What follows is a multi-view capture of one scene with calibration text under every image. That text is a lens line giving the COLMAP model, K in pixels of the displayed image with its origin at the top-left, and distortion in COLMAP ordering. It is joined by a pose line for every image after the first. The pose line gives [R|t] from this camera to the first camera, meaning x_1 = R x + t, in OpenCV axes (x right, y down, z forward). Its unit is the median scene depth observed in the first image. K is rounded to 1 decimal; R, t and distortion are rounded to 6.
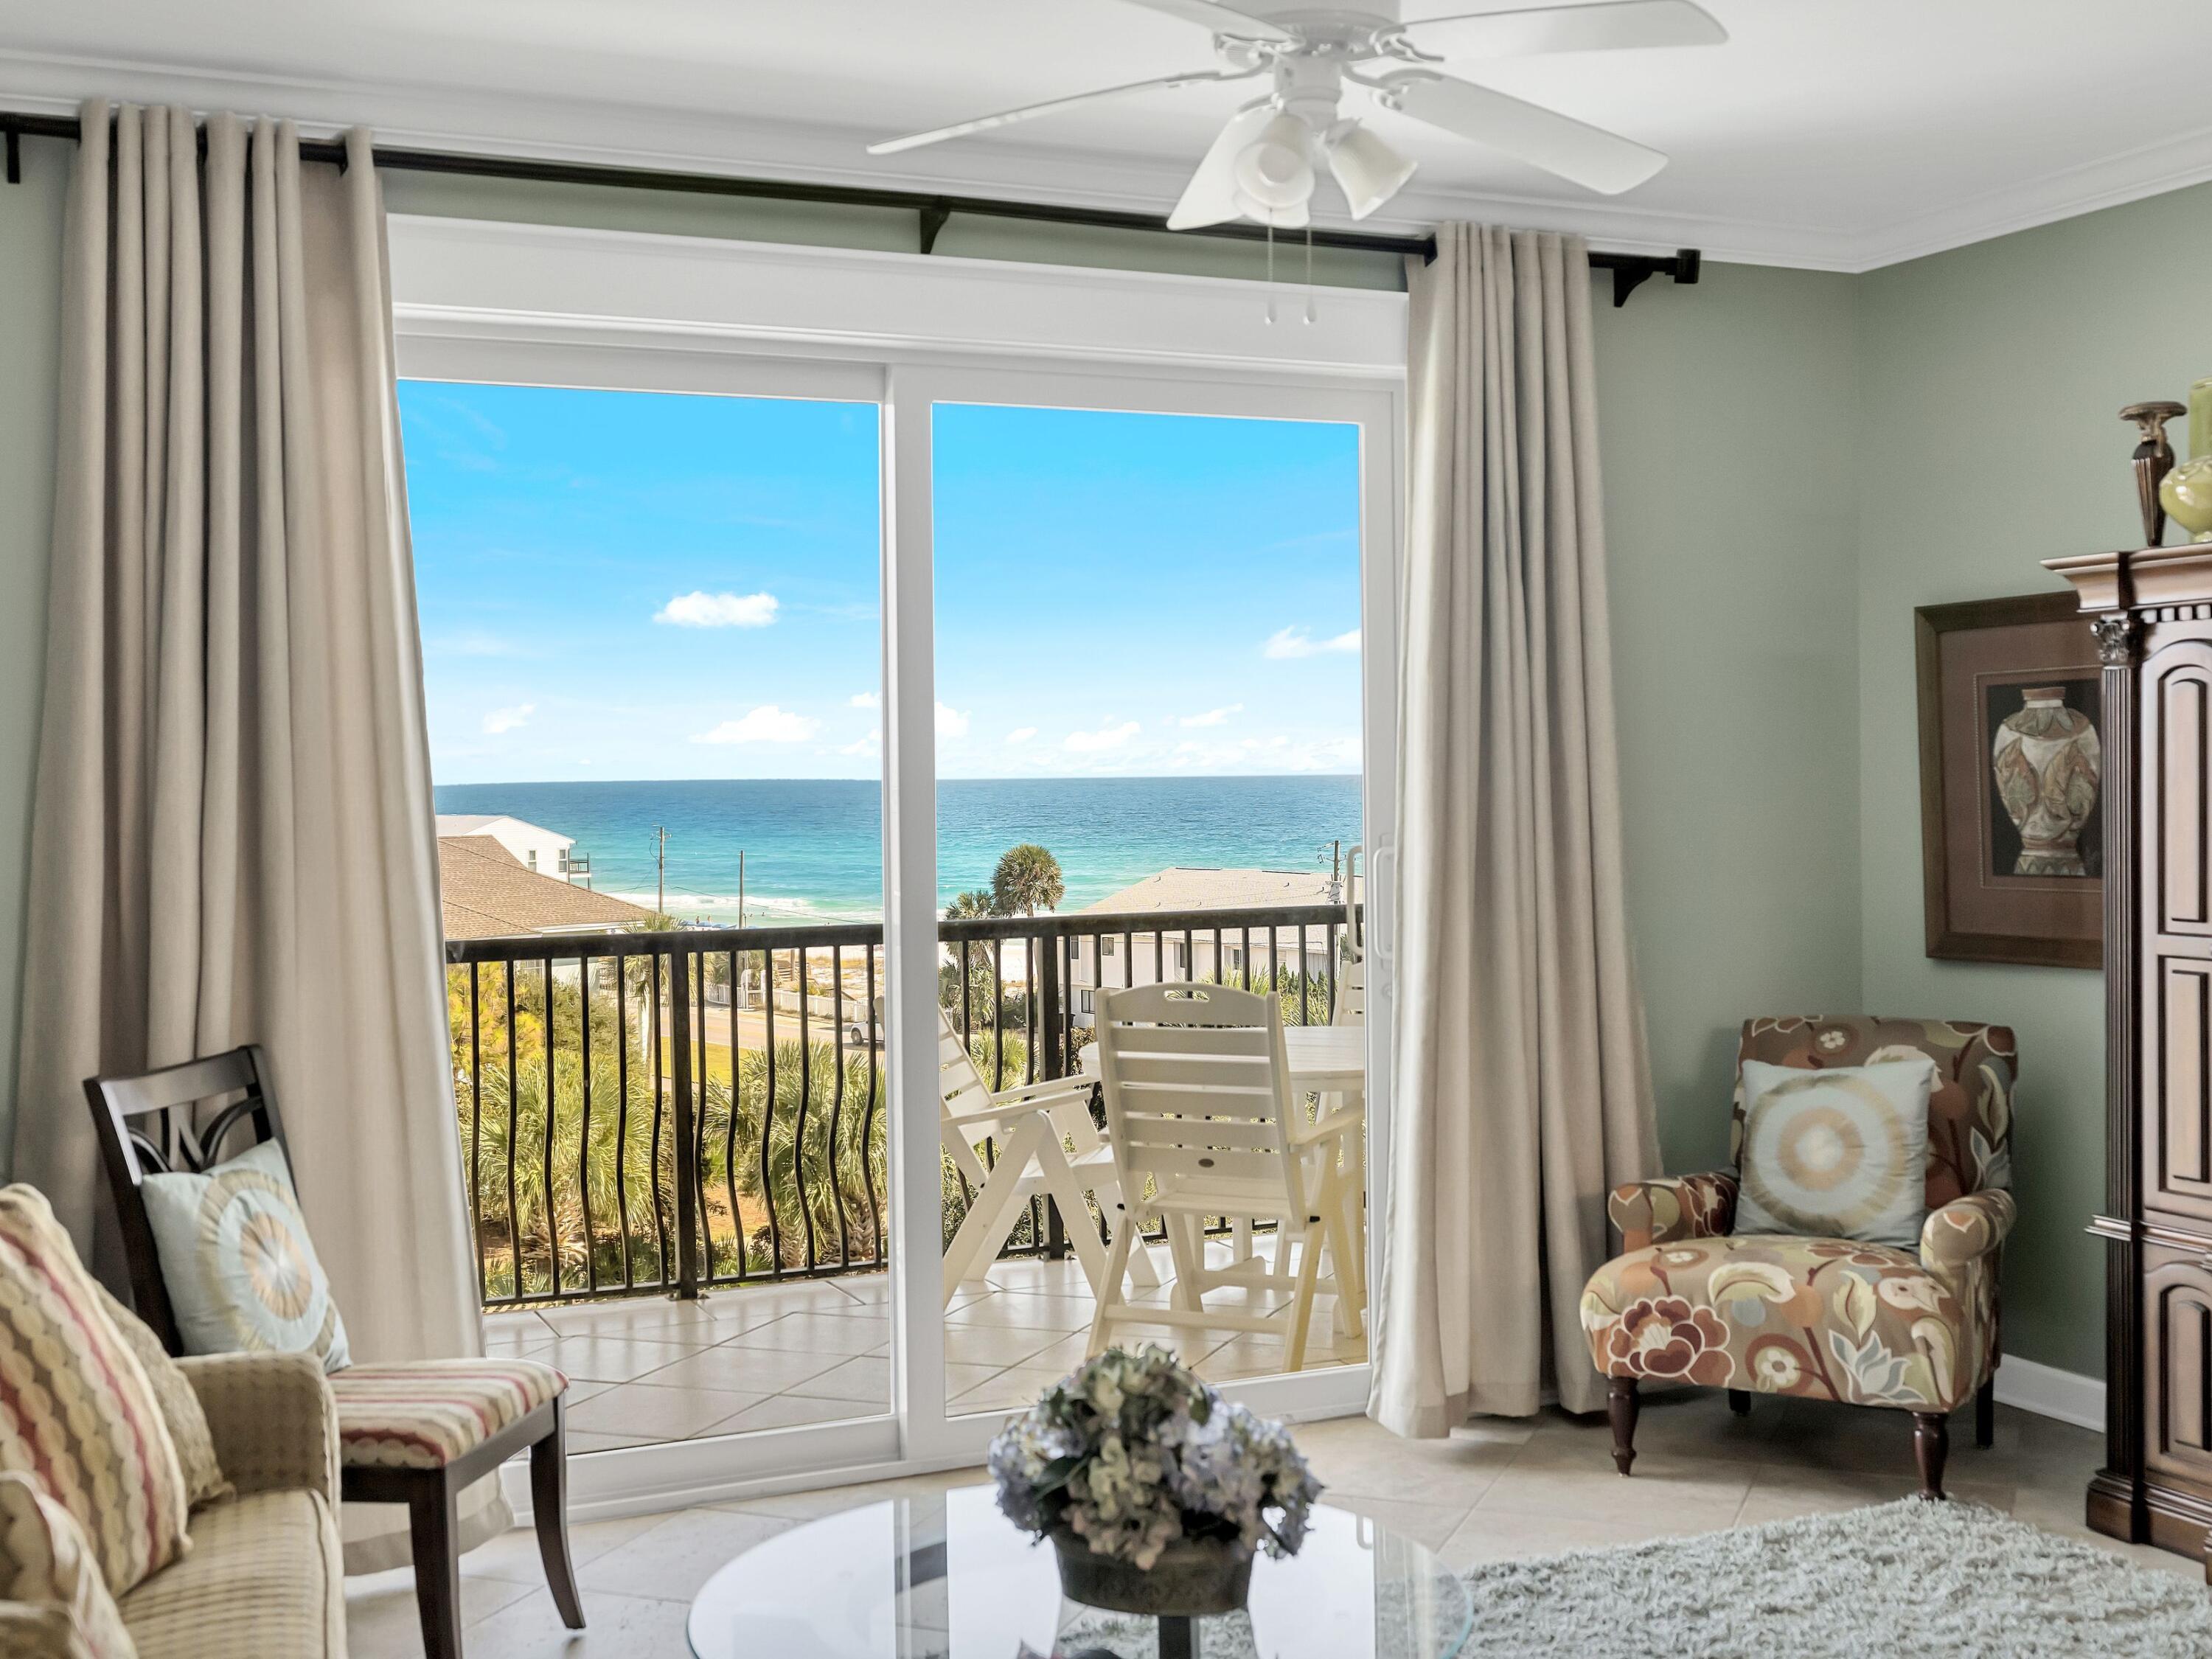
lens RADIAL K [[2432.3, 0, 1100.0], [0, 2432.3, 811.2], [0, 0, 1]] dist [0.001965, 0.000000]
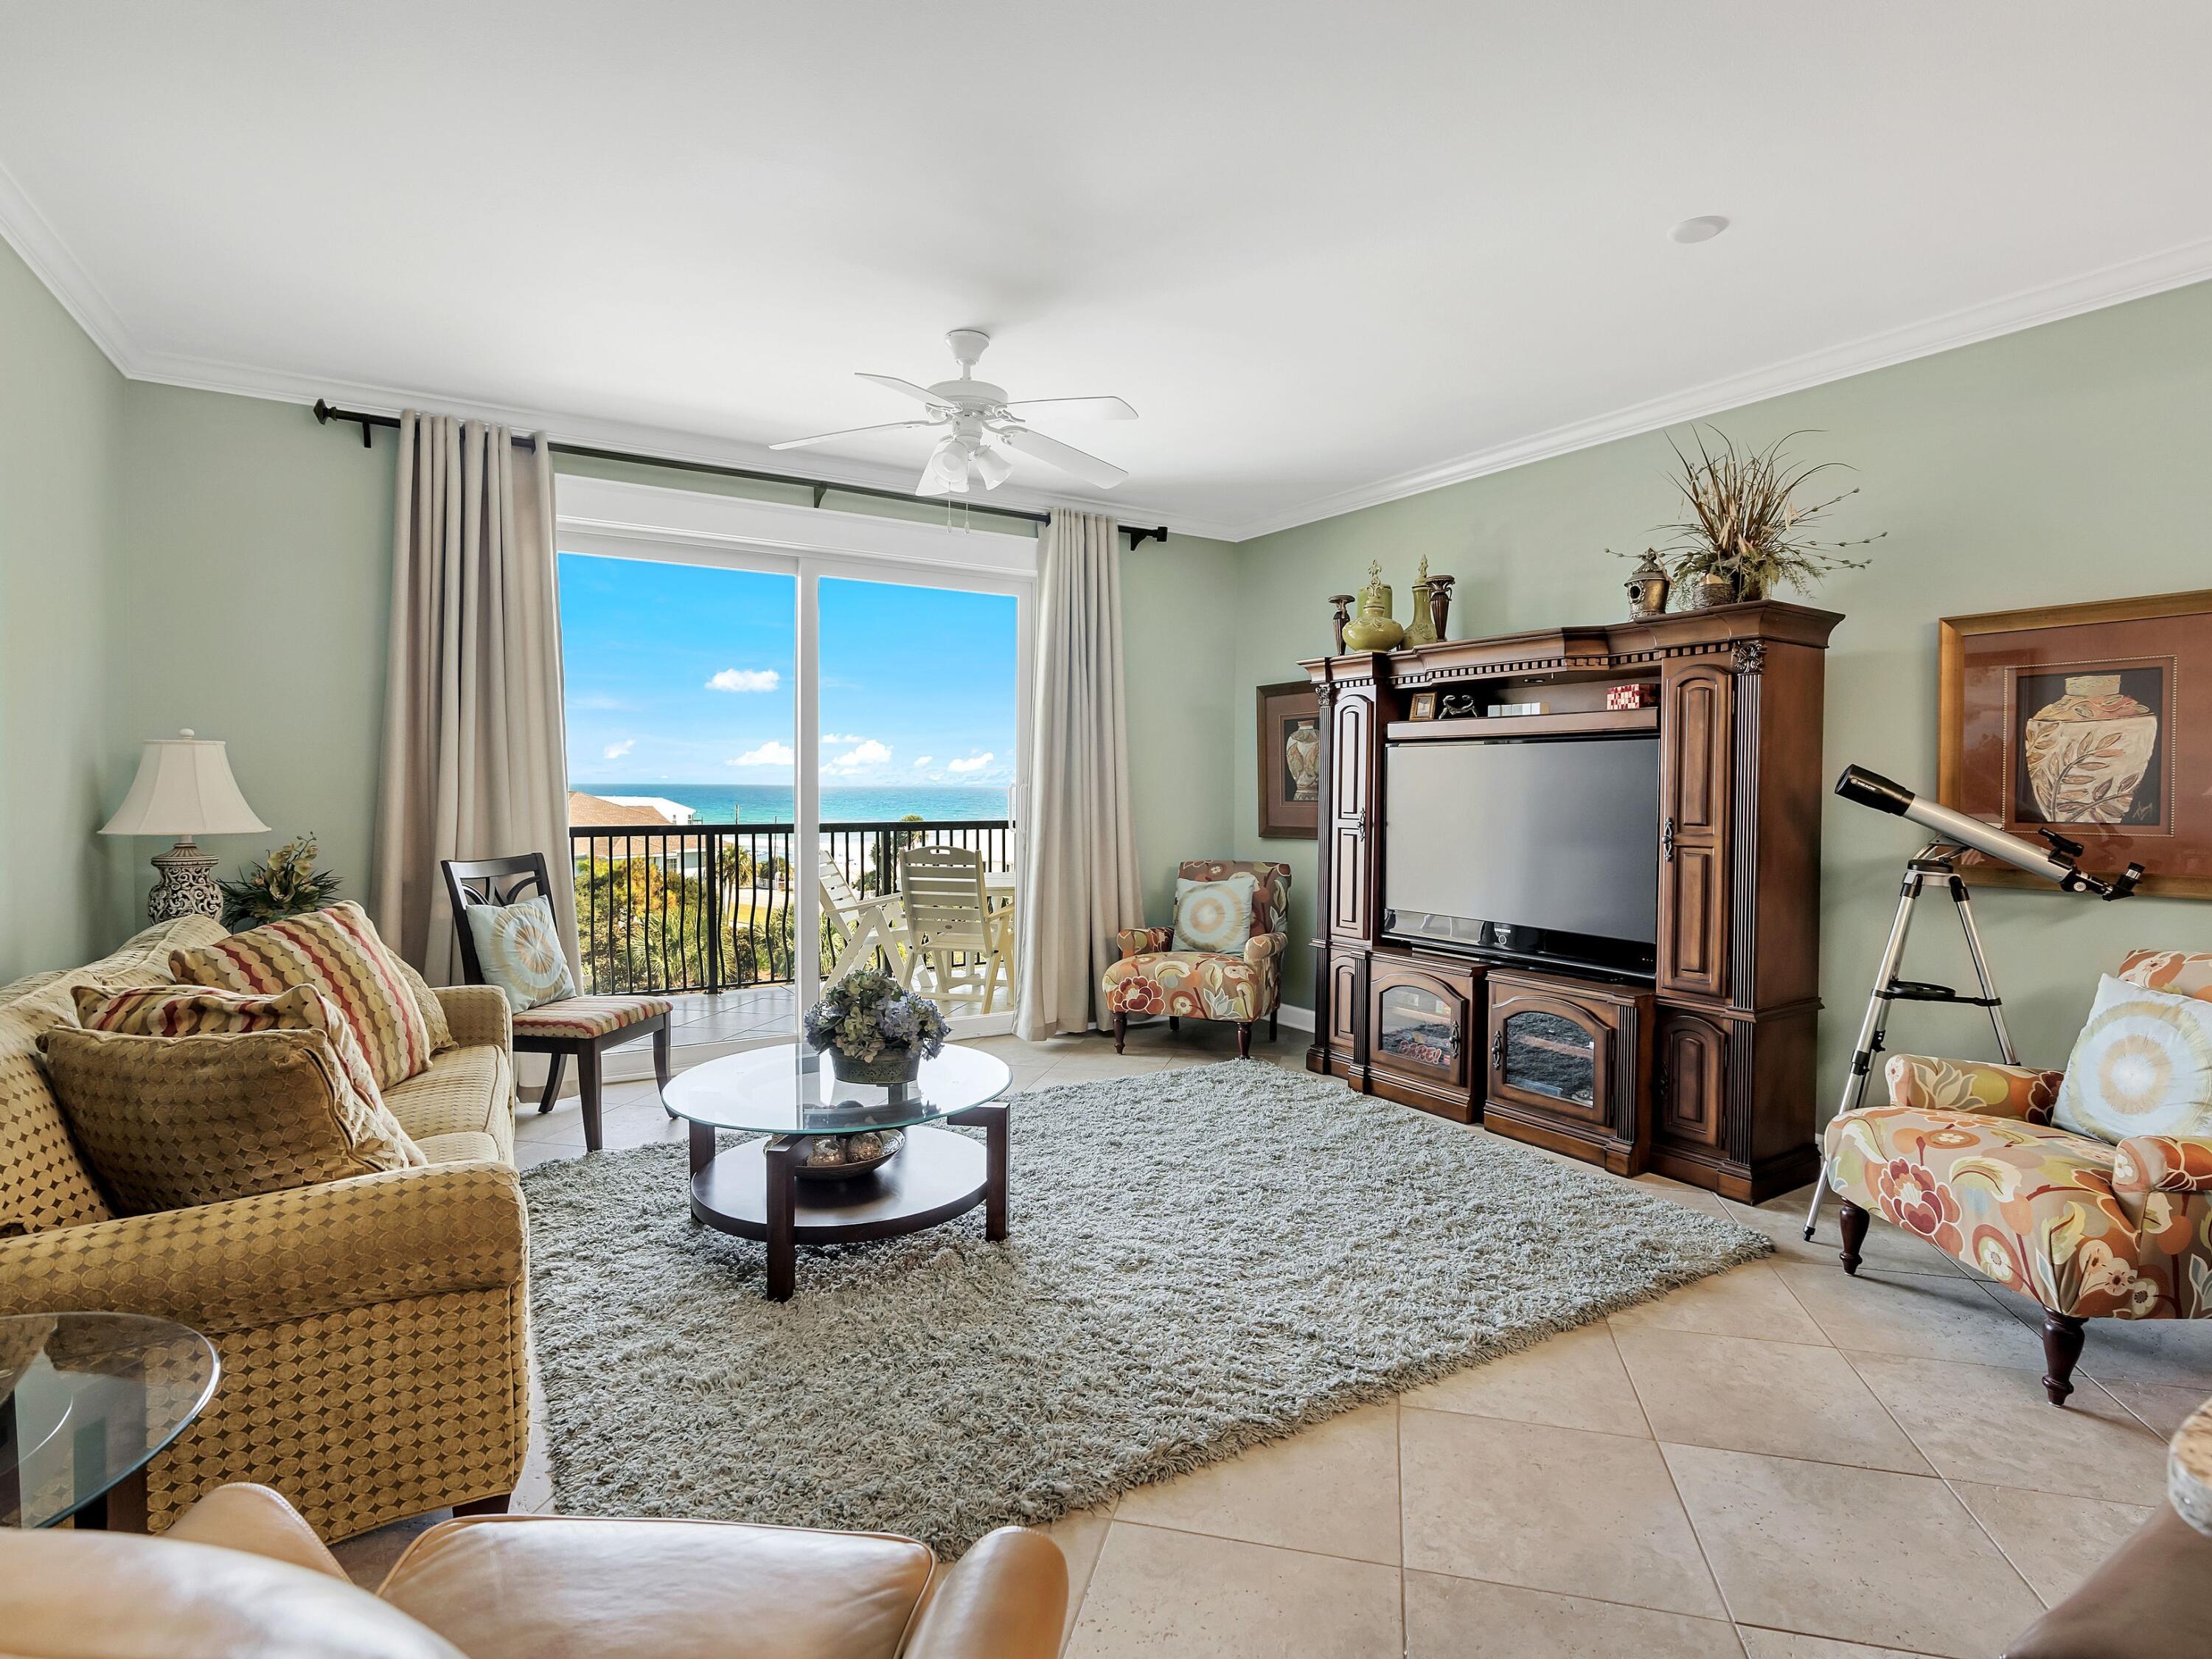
lens RADIAL K [[1113.7, 0, 1105.8], [0, 1113.7, 820.1], [0, 0, 1]] dist [-0.019056, 0.007464]
pose [[0.990047, 0.014467, 0.139992, 0.053887], [-0.016572, 0.999766, 0.013877, 0.037785], [-0.139759, -0.016059, 0.990055, -0.041898]]
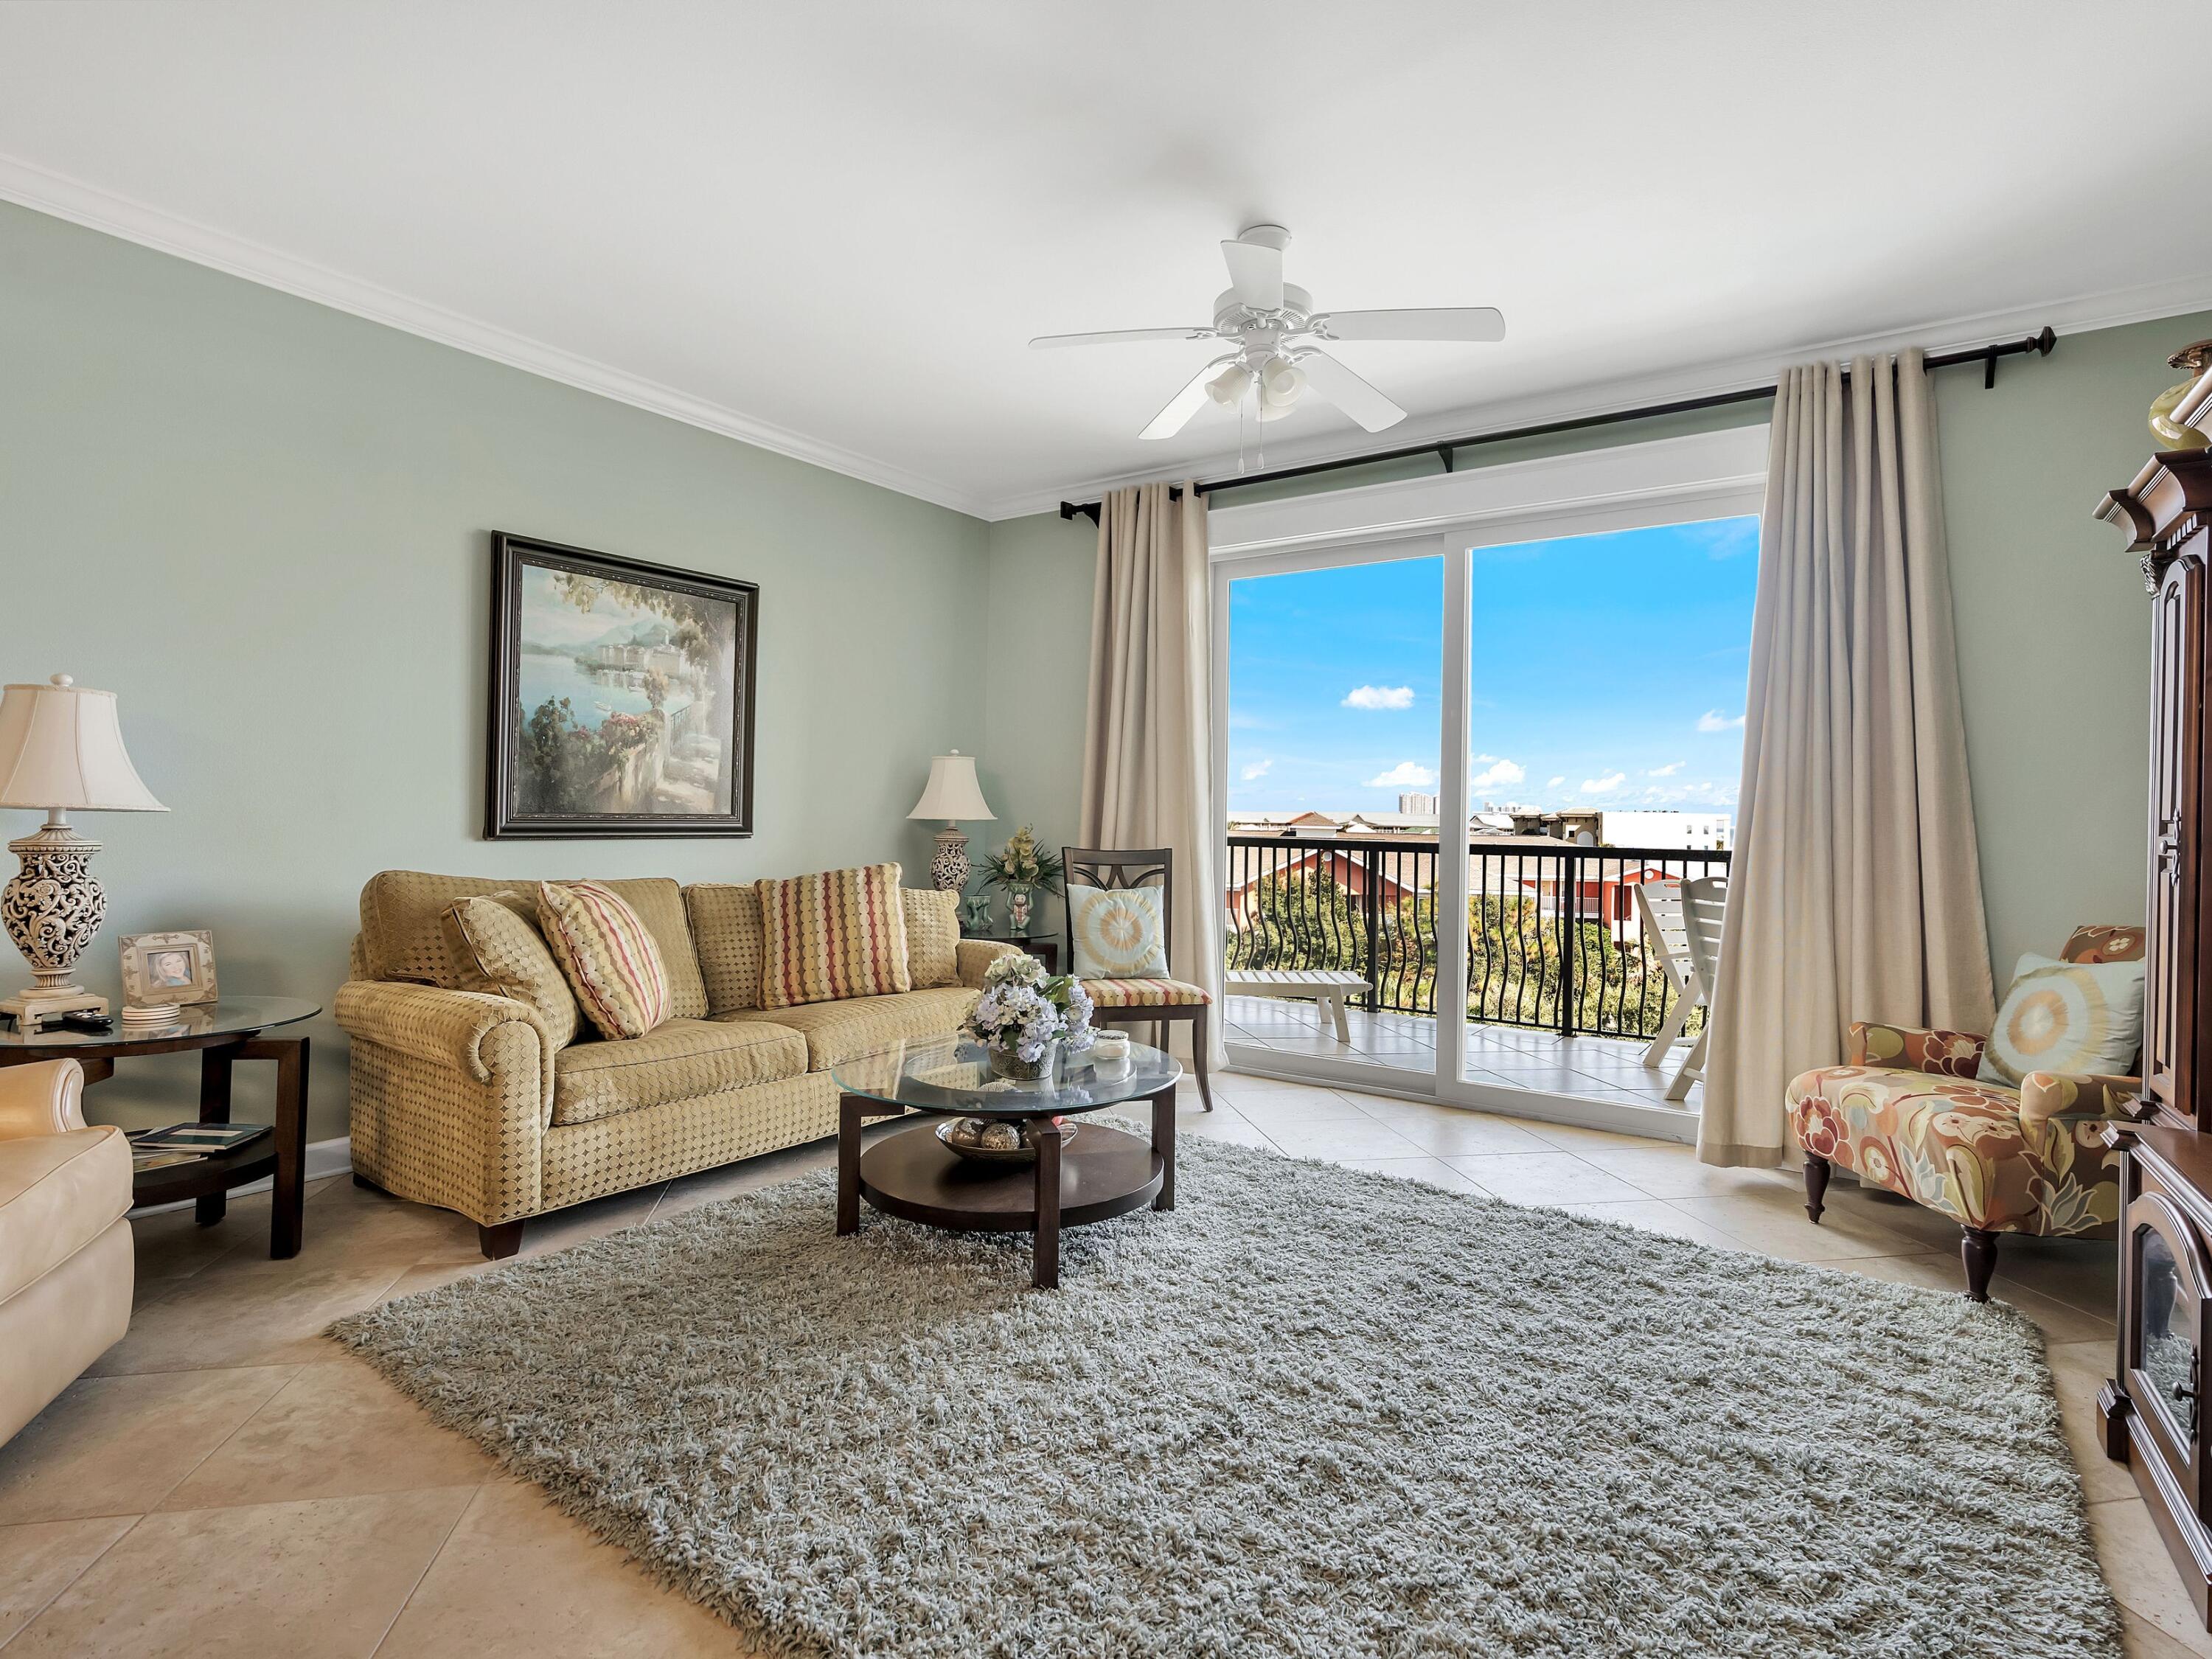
lens RADIAL K [[1113.1, 0, 1115.7], [0, 1113.1, 805.7], [0, 0, 1]] dist [-0.005282, -0.000365]
pose [[0.538127, 0.014393, -0.842741, 0.561288], [-0.037090, 0.999290, -0.006618, 0.053623], [0.842048, 0.034819, 0.538278, 0.320693]]
